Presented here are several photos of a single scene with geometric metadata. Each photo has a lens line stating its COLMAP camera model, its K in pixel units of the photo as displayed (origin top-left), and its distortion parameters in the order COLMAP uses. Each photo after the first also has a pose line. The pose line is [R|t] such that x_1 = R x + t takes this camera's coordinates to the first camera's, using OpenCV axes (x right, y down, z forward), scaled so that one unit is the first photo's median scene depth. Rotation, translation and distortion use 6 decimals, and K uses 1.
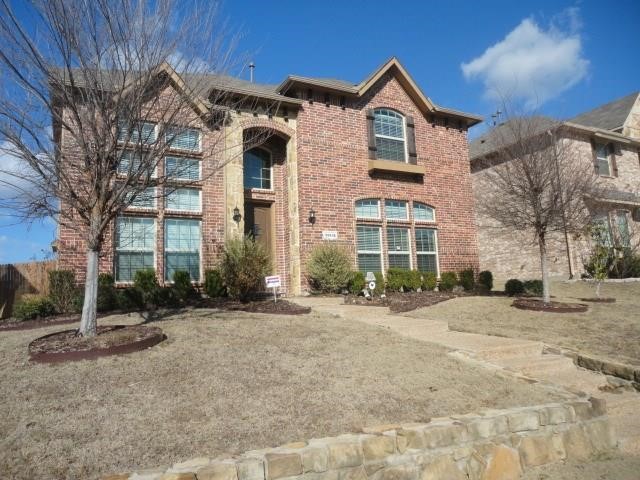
lens RADIAL K [[467.5, 0, 320.0], [0, 467.5, 240.0], [0, 0, 1]] dist [-0.001052, 0.002605]
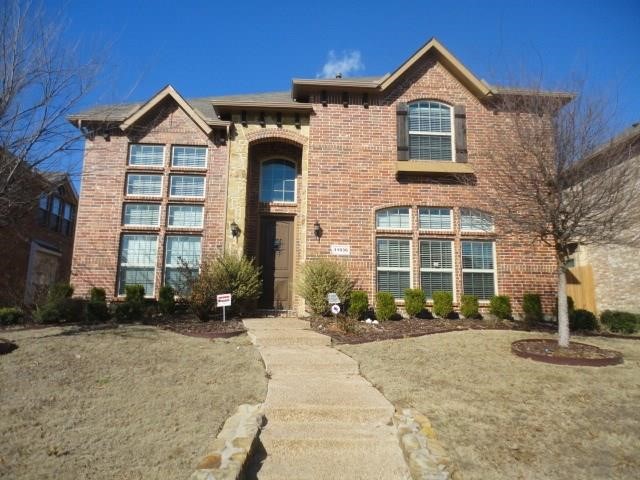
lens RADIAL K [[467.5, 0, 320.0], [0, 467.5, 240.0], [0, 0, 1]] dist [-0.001052, 0.002605]
pose [[0.908320, -0.018371, -0.417871, 0.338484], [0.004303, 0.999393, -0.034583, 0.001400], [0.418253, 0.029614, 0.907848, 0.168020]]
